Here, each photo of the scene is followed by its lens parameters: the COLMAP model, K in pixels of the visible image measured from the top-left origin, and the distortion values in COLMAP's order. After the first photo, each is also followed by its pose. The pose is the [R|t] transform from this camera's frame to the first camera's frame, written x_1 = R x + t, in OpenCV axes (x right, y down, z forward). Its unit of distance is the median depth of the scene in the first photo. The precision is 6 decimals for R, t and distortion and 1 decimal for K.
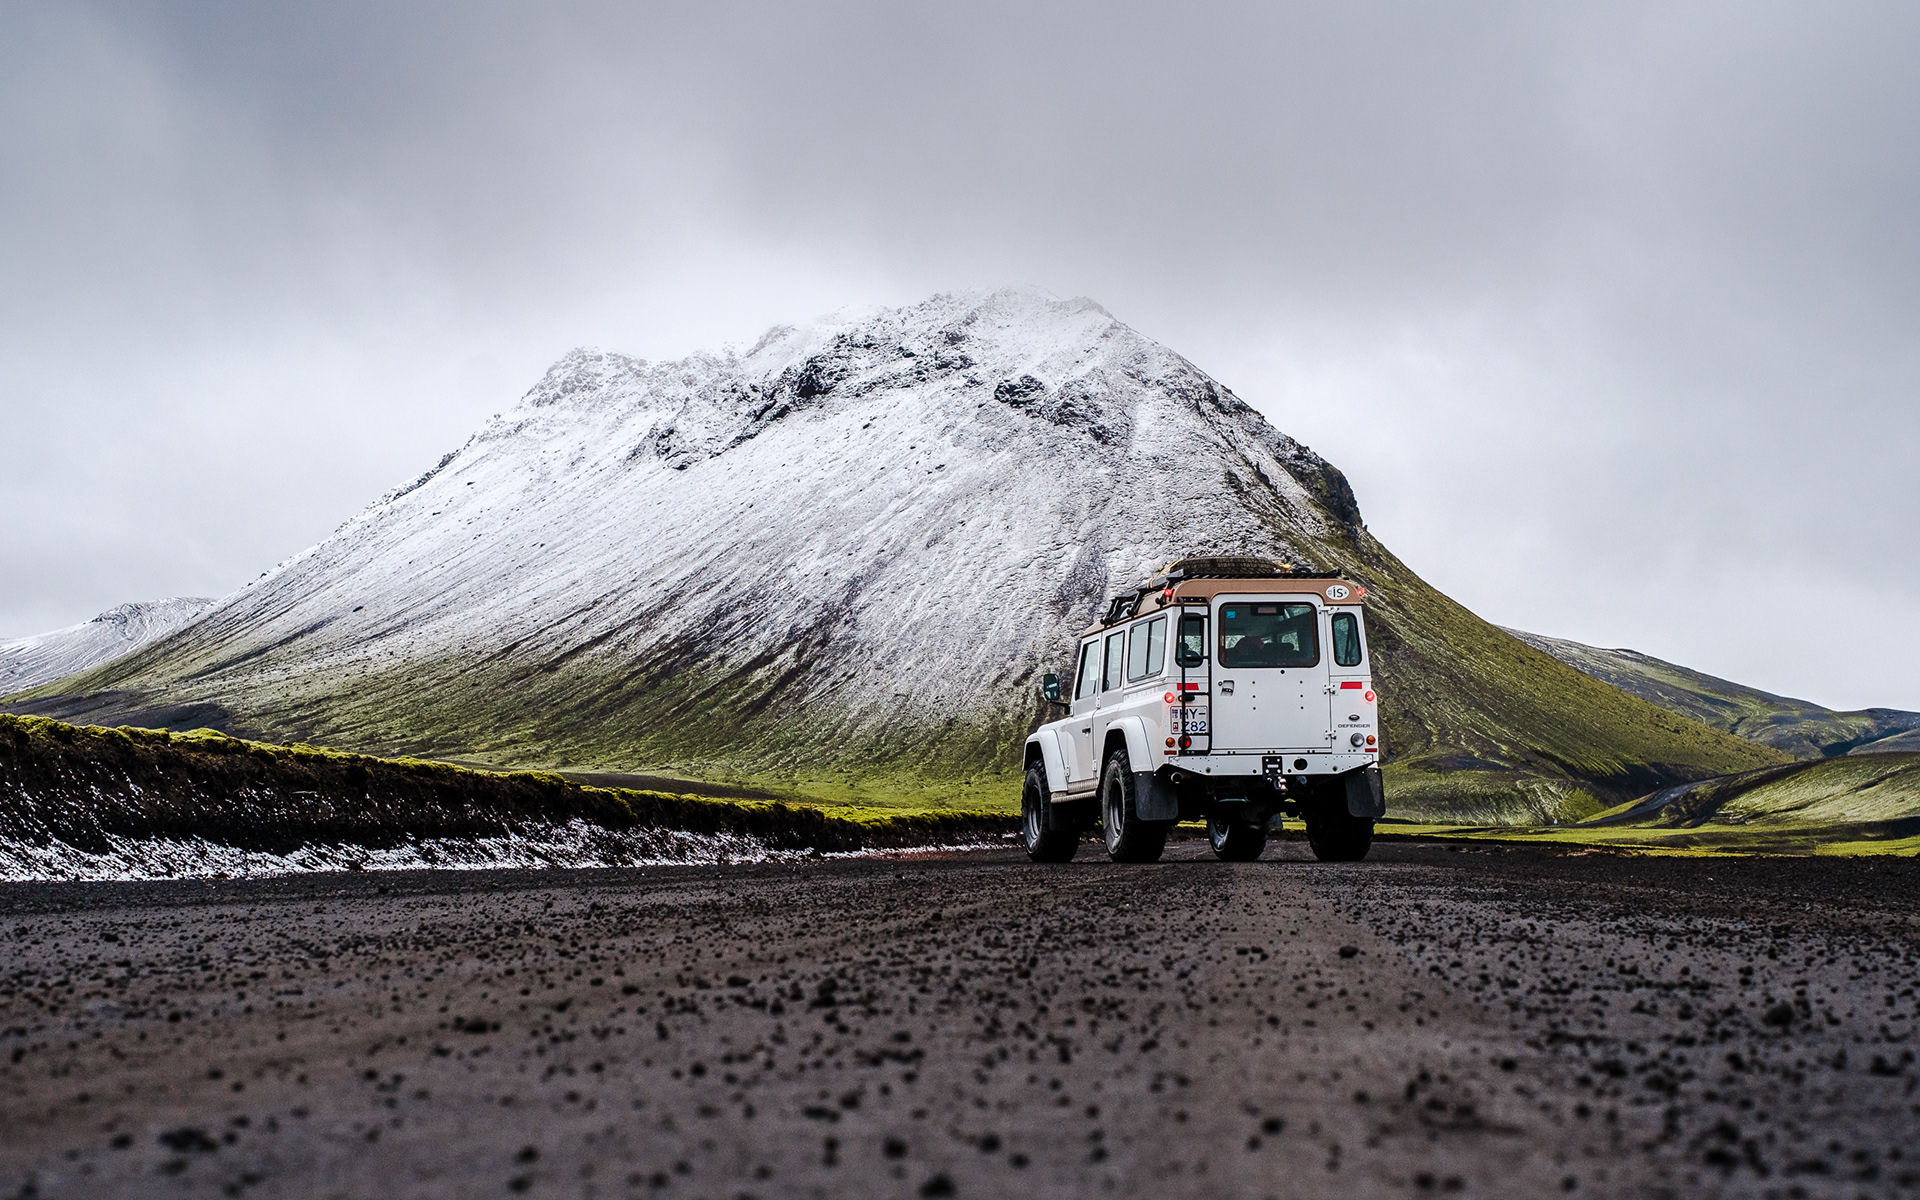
lens RADIAL K [[3847.4, 0, 960.0], [0, 3847.4, 600.0], [0, 0, 1]] dist [-0.062321, 0.101440]
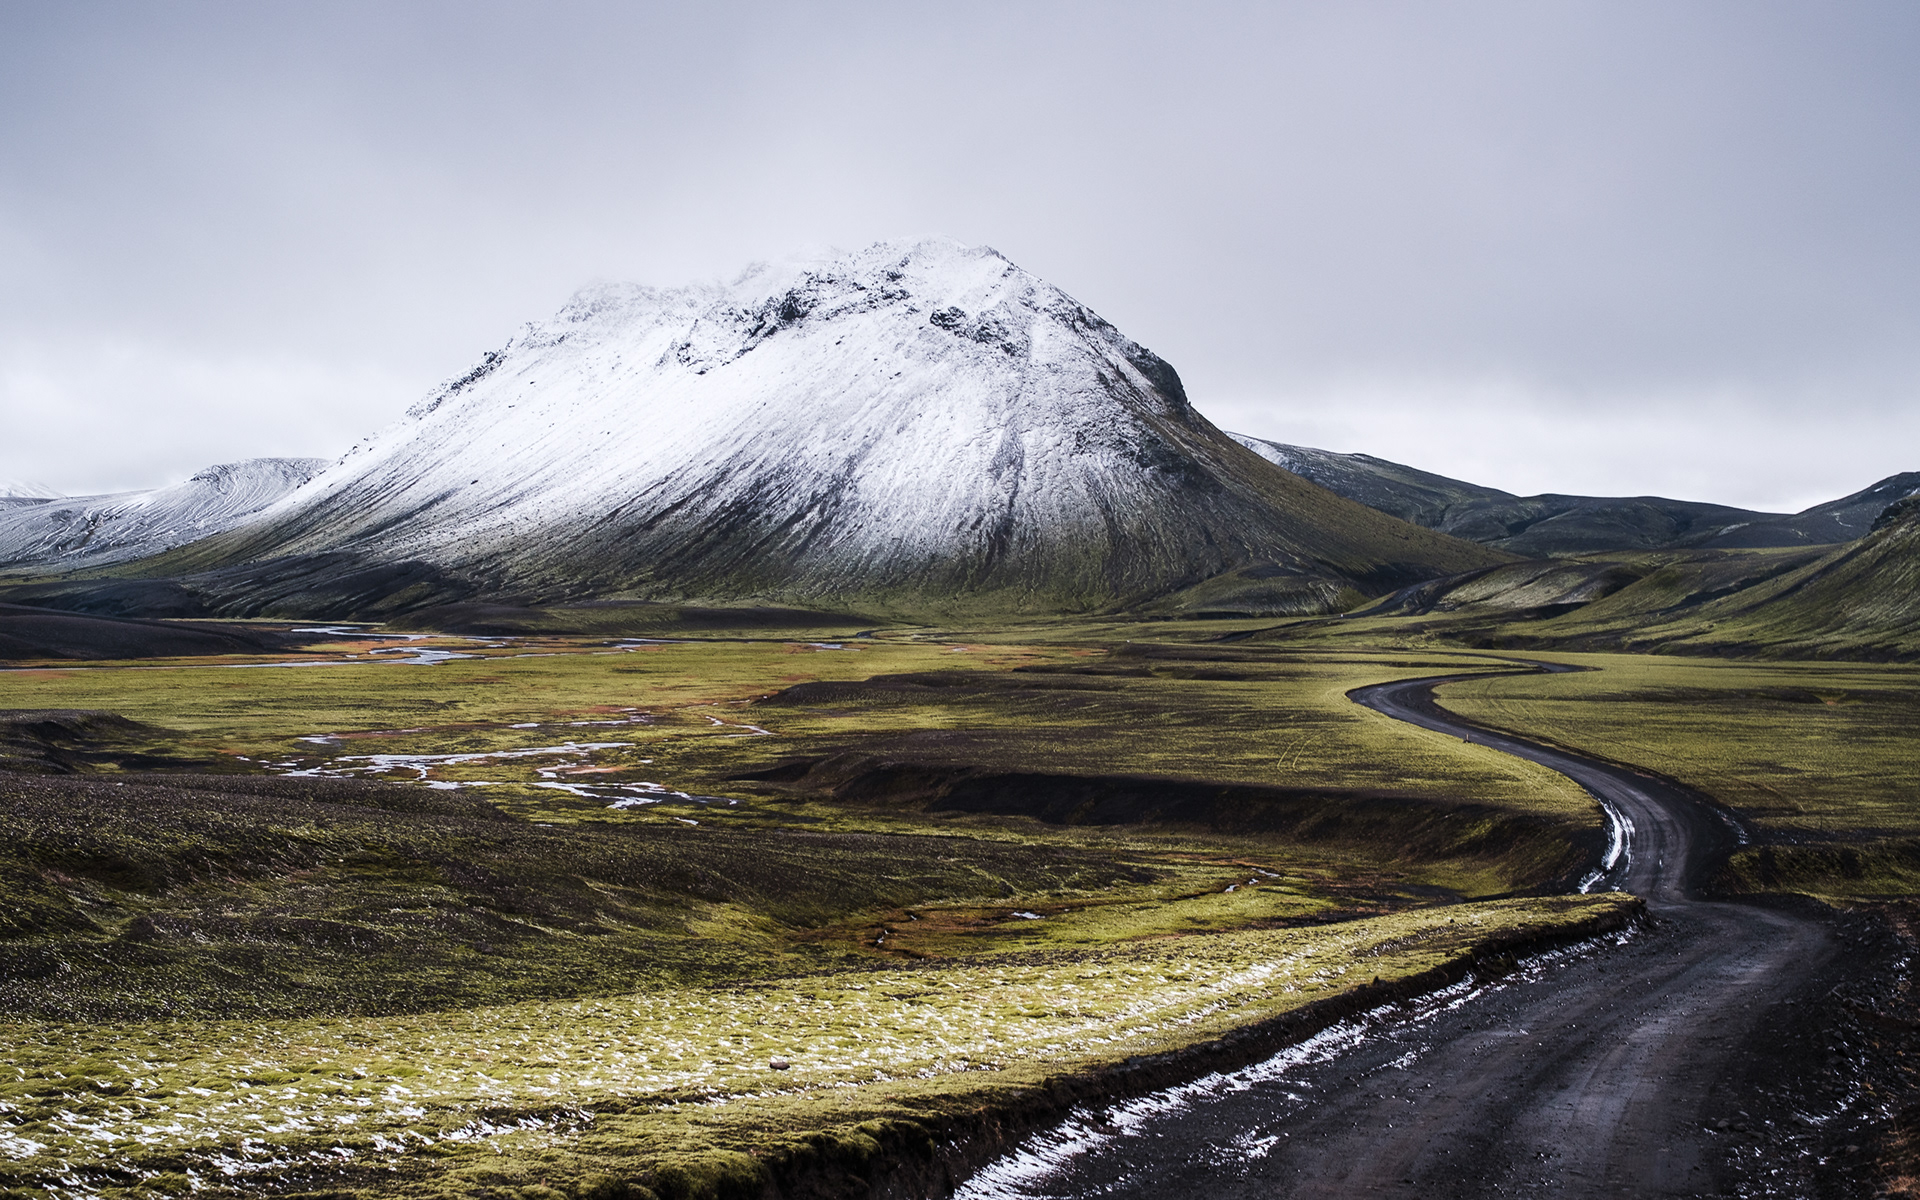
lens RADIAL K [[3847.4, 0, 960.0], [0, 3847.4, 600.0], [0, 0, 1]] dist [-0.062321, 0.101440]
pose [[0.996328, -0.042884, 0.074100, -0.094152], [0.037693, 0.996829, 0.070085, -0.051018], [-0.076871, -0.067034, 0.994785, -0.455741]]
